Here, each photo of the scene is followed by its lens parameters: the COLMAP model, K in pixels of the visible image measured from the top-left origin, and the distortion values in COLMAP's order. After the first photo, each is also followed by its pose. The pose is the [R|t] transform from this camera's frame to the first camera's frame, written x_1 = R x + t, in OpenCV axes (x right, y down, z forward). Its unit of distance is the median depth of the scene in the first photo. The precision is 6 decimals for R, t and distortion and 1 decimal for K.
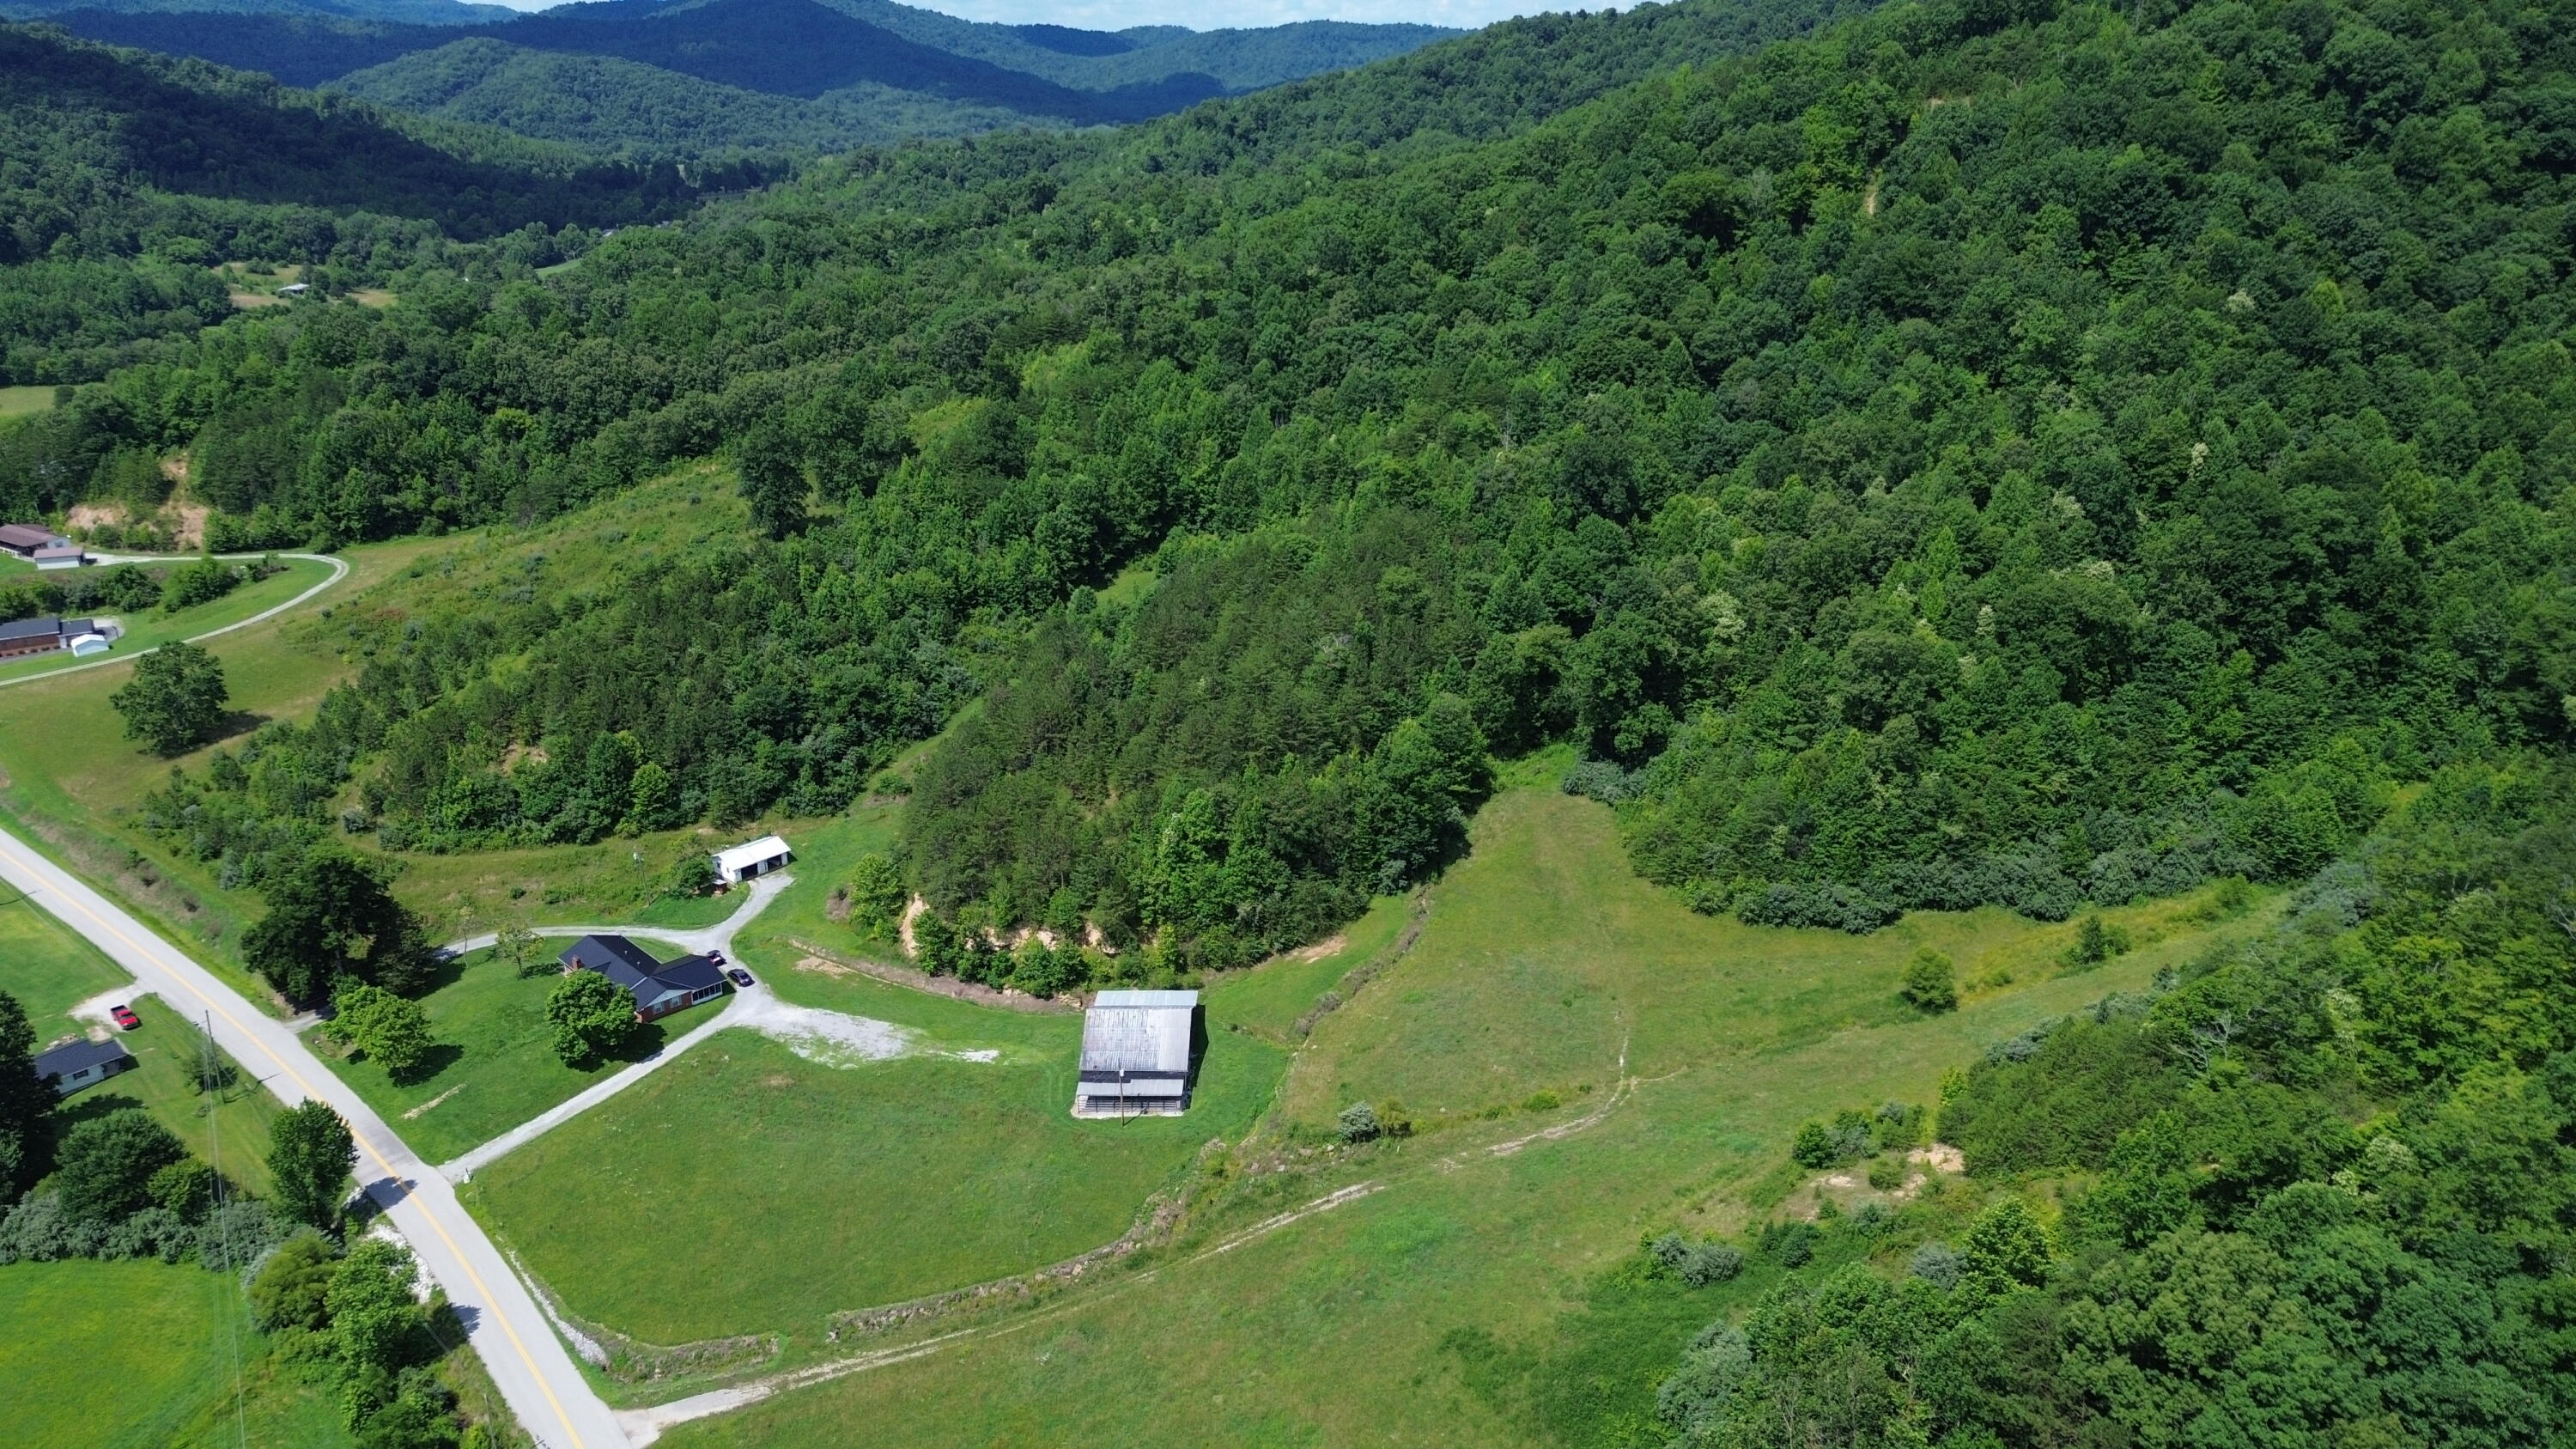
lens RADIAL K [[1827.4, 0, 1288.0], [0, 1827.4, 724.5], [0, 0, 1]] dist [0.063987, -0.058643]
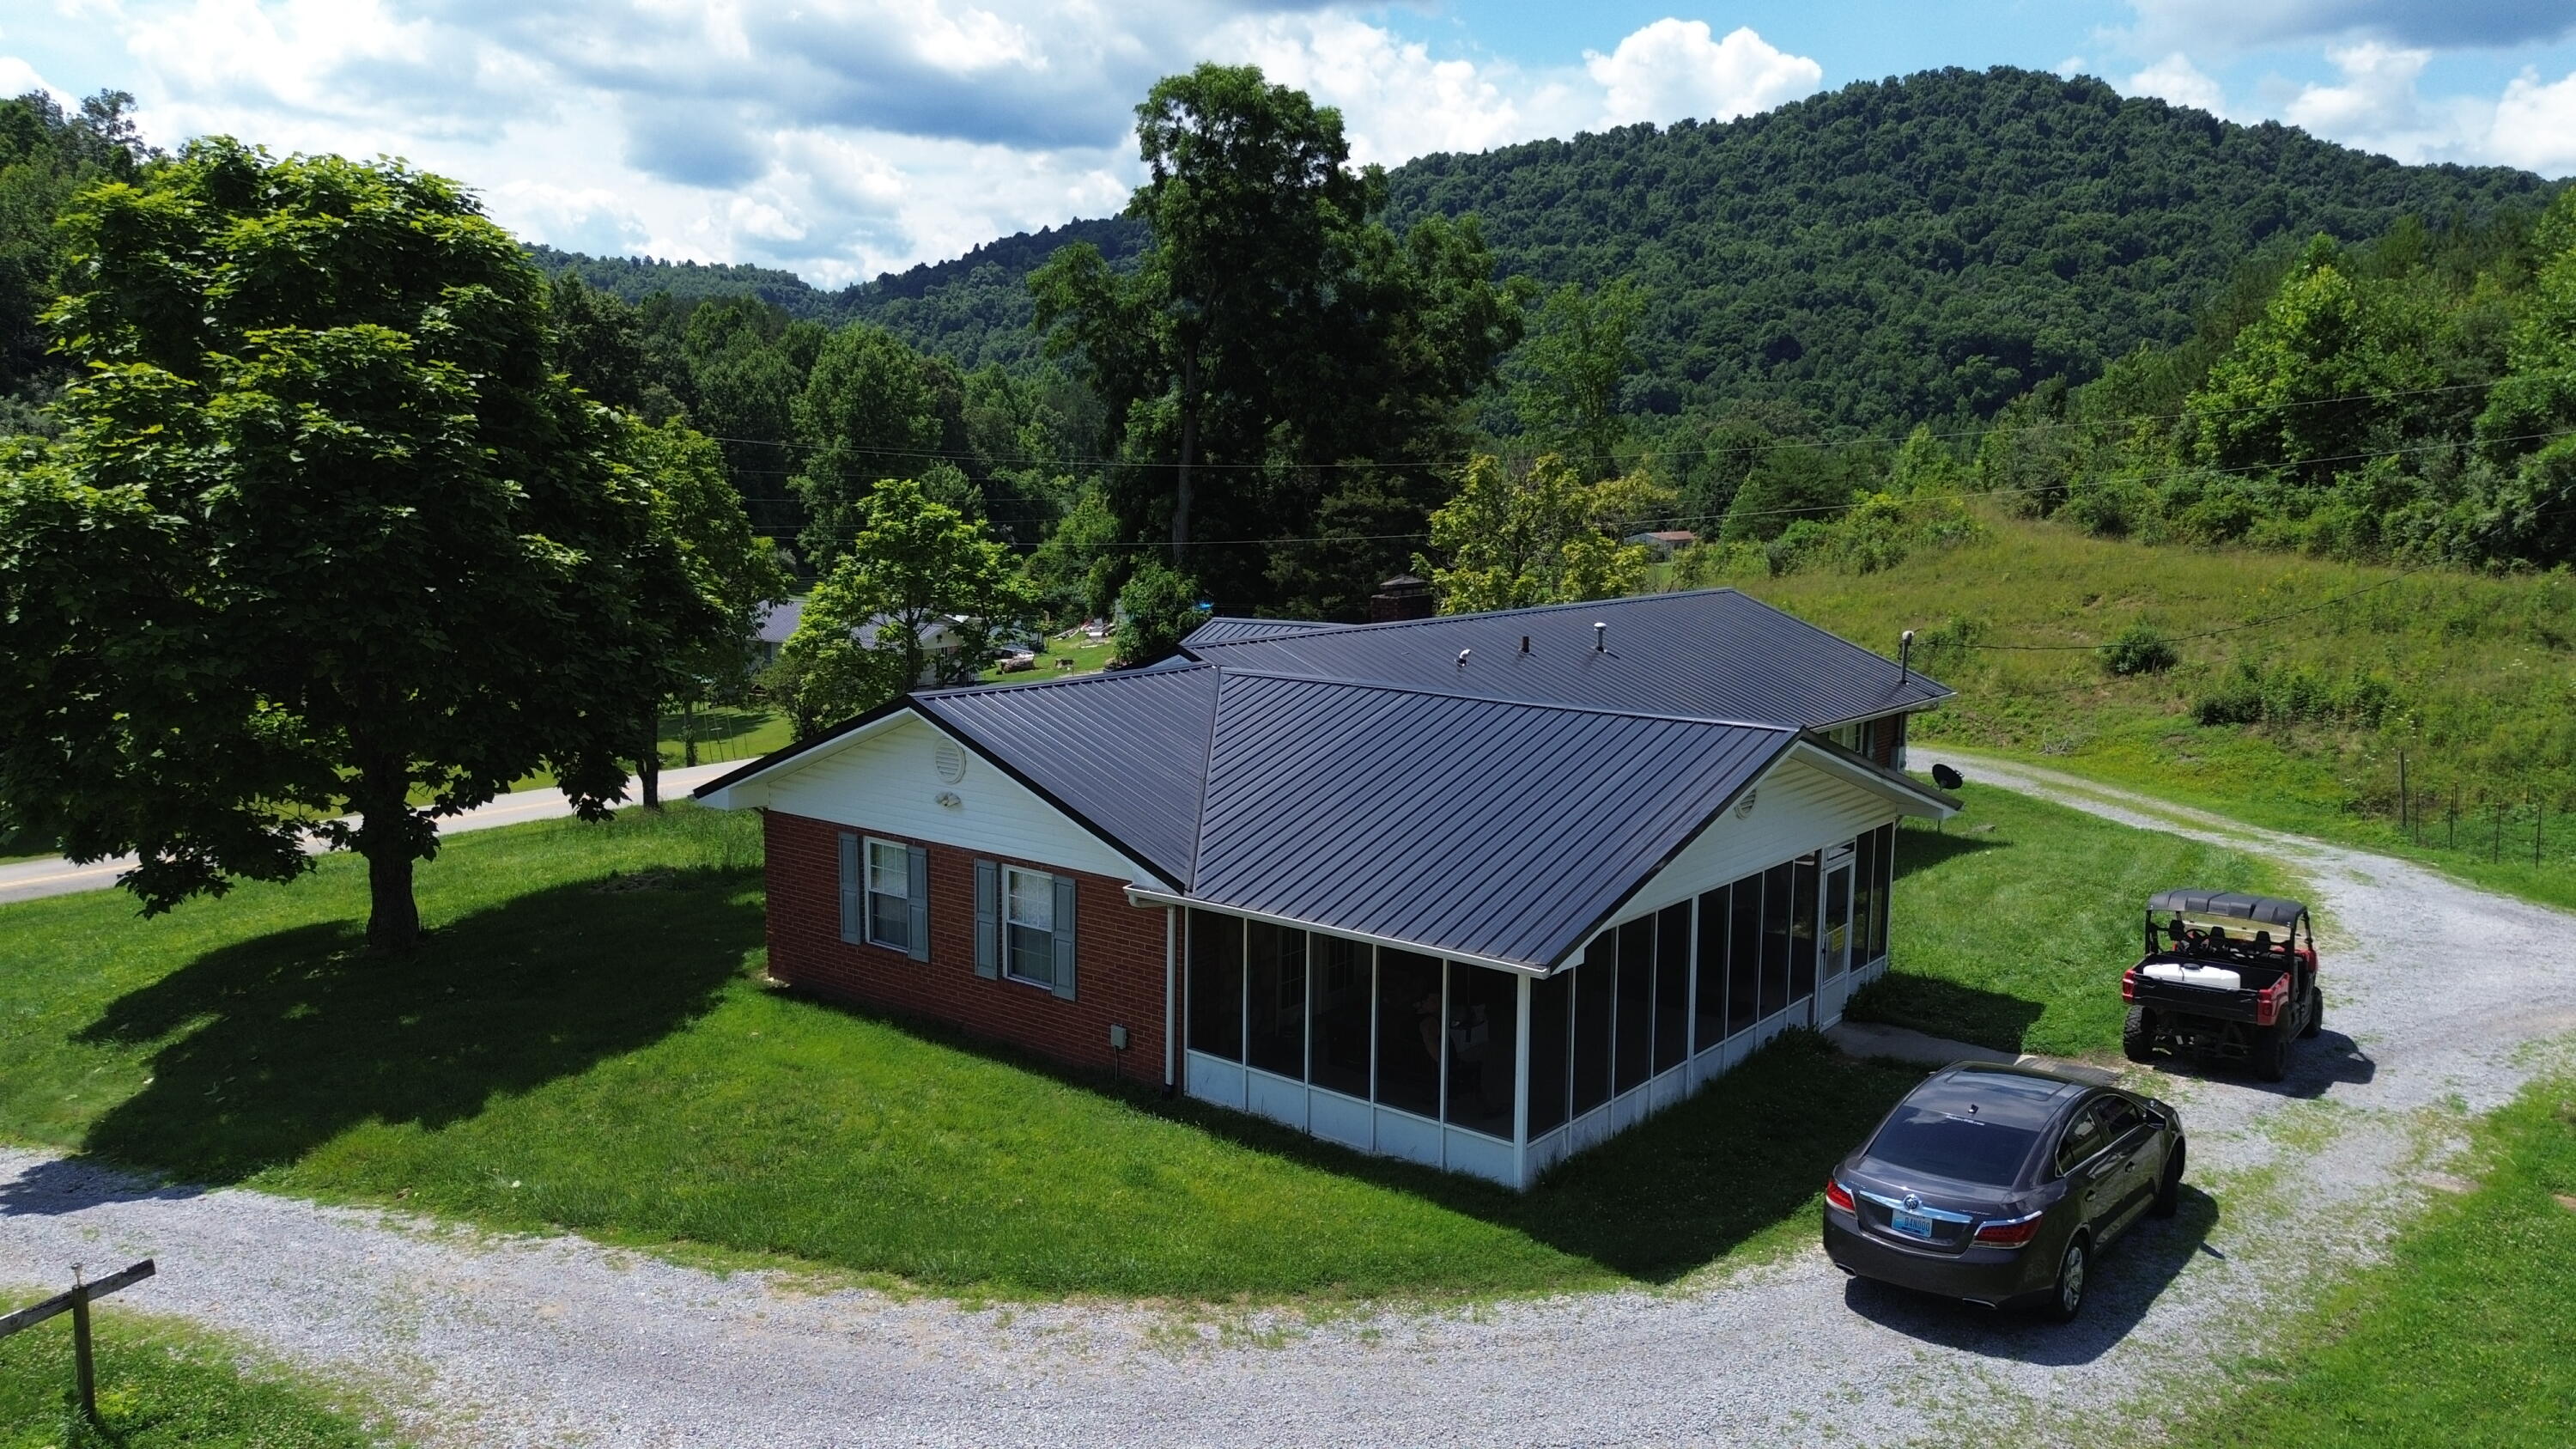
lens RADIAL K [[1827.4, 0, 1288.0], [0, 1827.4, 724.5], [0, 0, 1]] dist [0.063987, -0.058643]
pose [[0.128004, 0.137850, -0.982147, -0.213312], [-0.350356, 0.932729, 0.085252, 0.110962], [0.927828, 0.333188, 0.167690, 0.846761]]
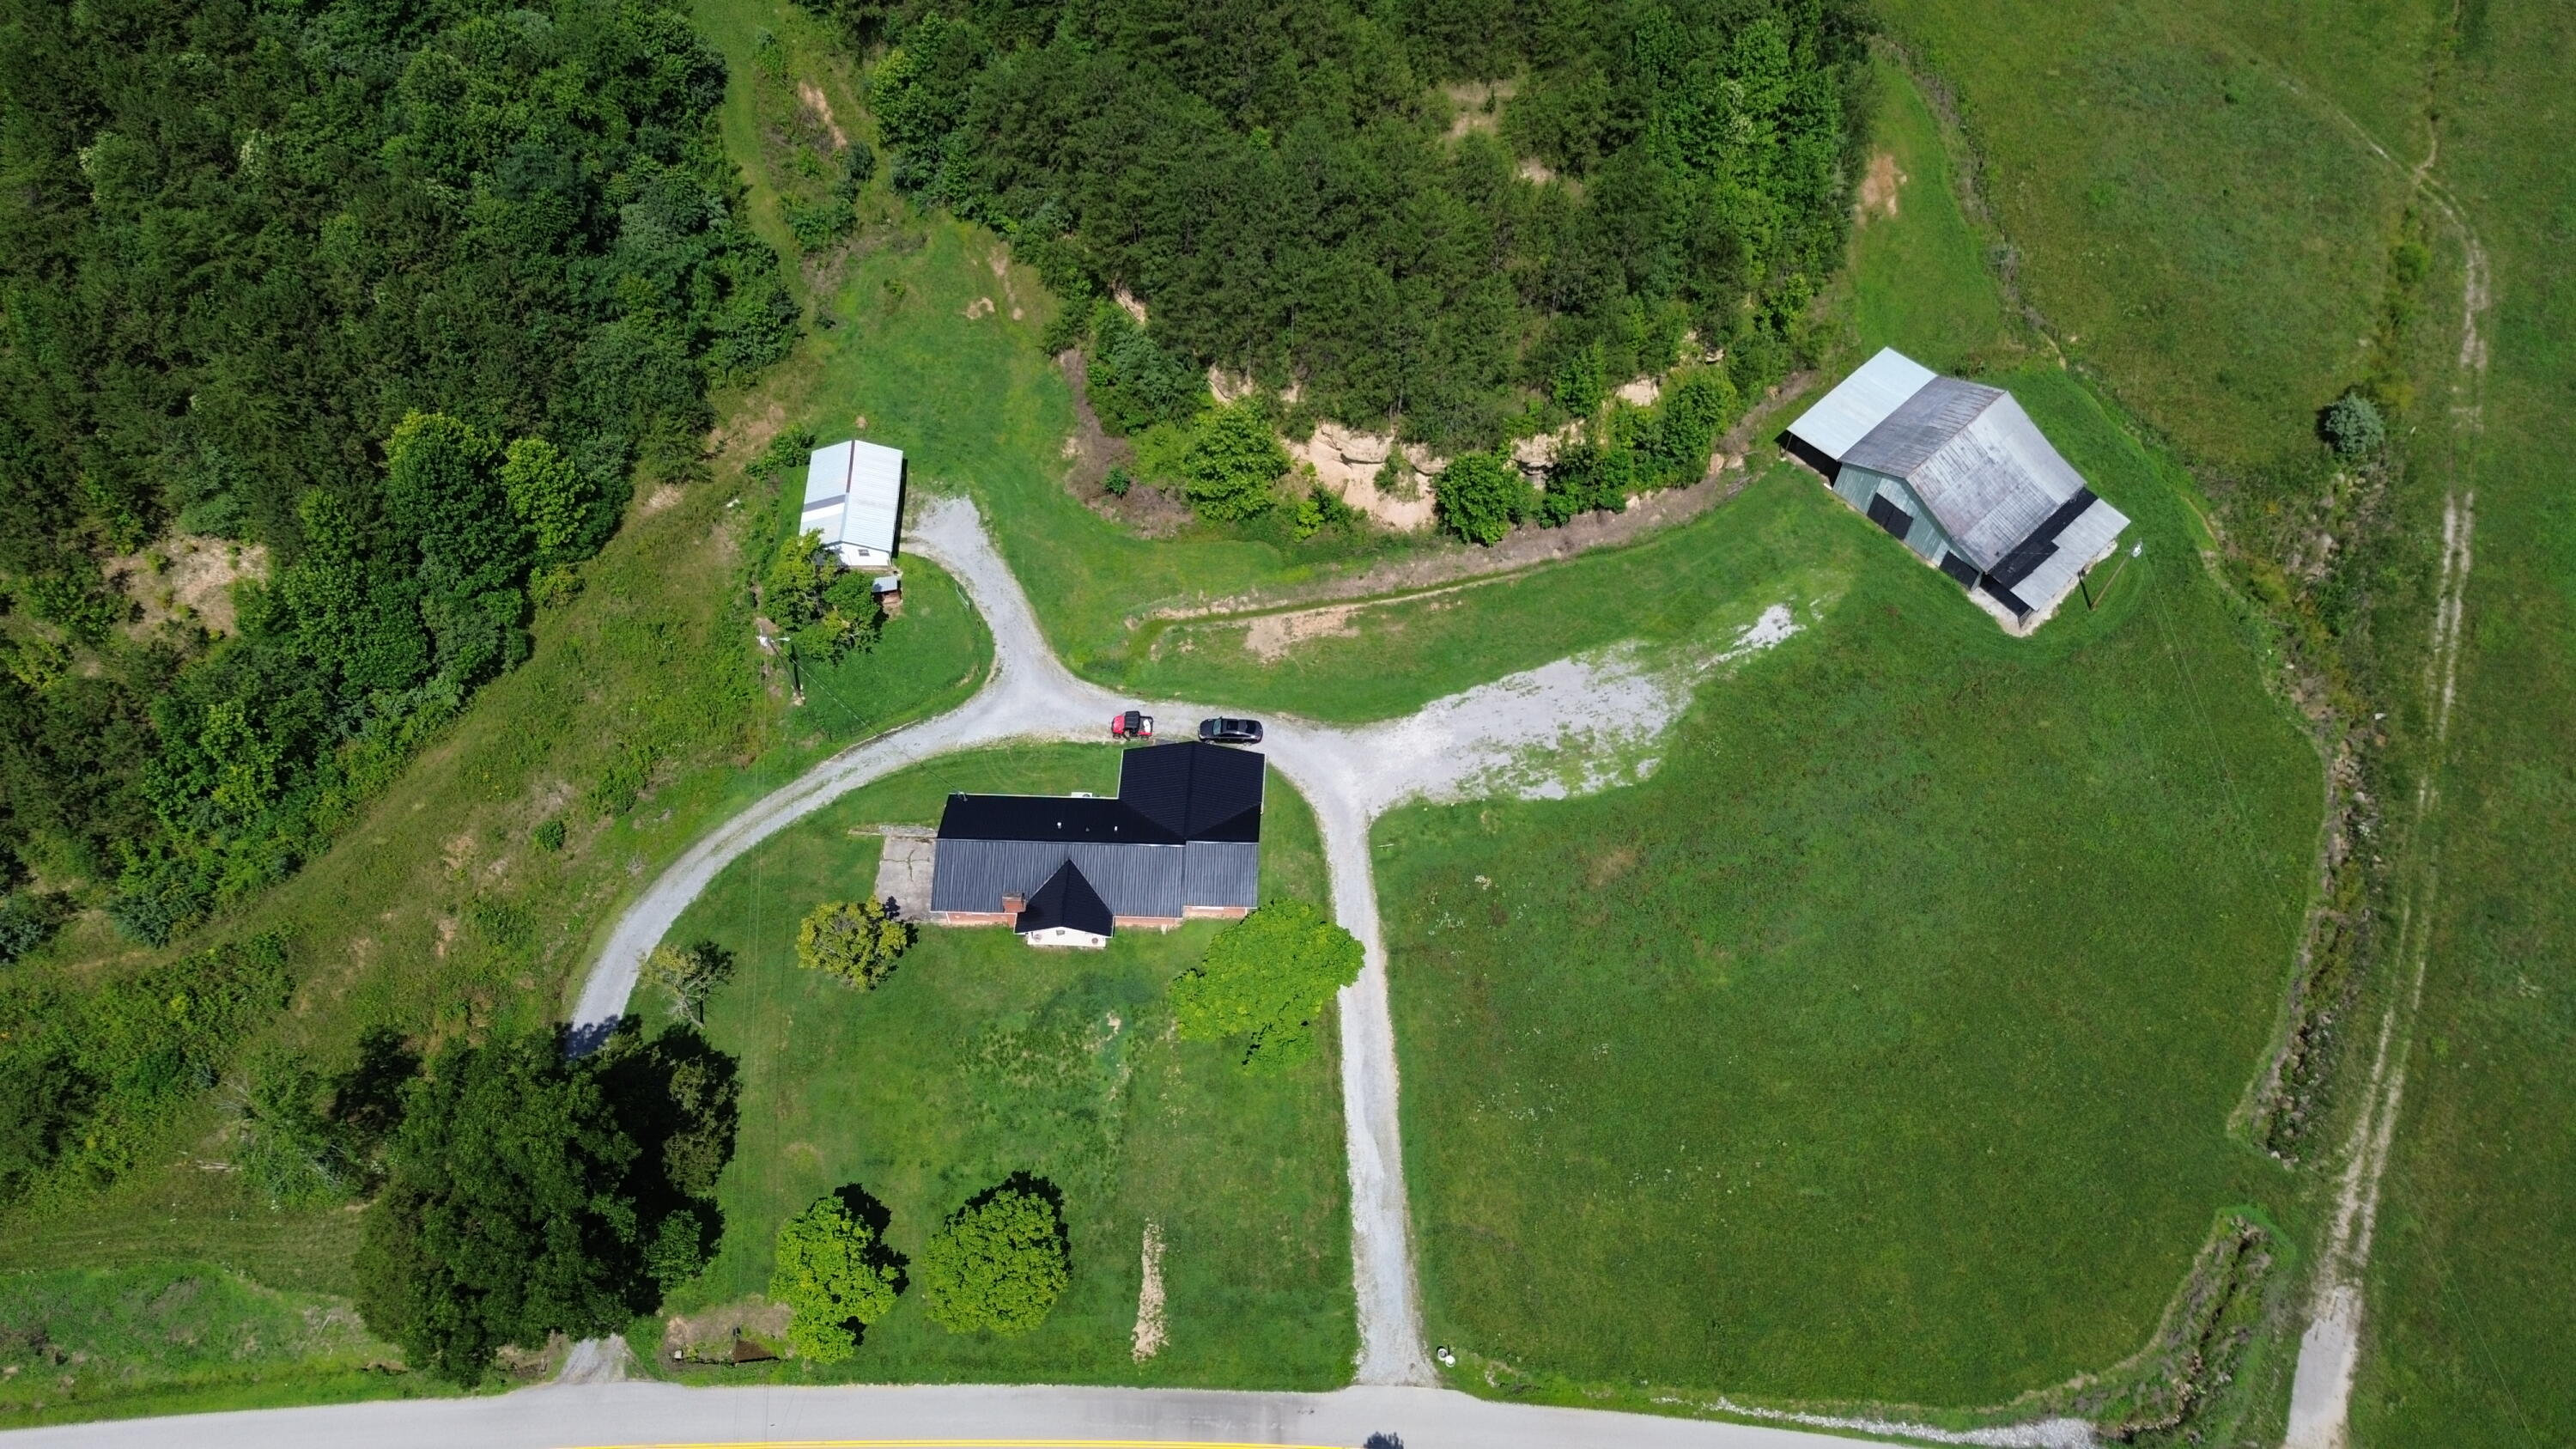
lens RADIAL K [[1798.1, 0, 1288.0], [0, 1798.1, 724.5], [0, 0, 1]] dist [0.140134, -0.189368]
pose [[0.718831, -0.578515, 0.385490, -0.431488], [0.228652, 0.720412, 0.654770, -0.183710], [-0.656506, -0.382526, 0.650133, 0.567385]]
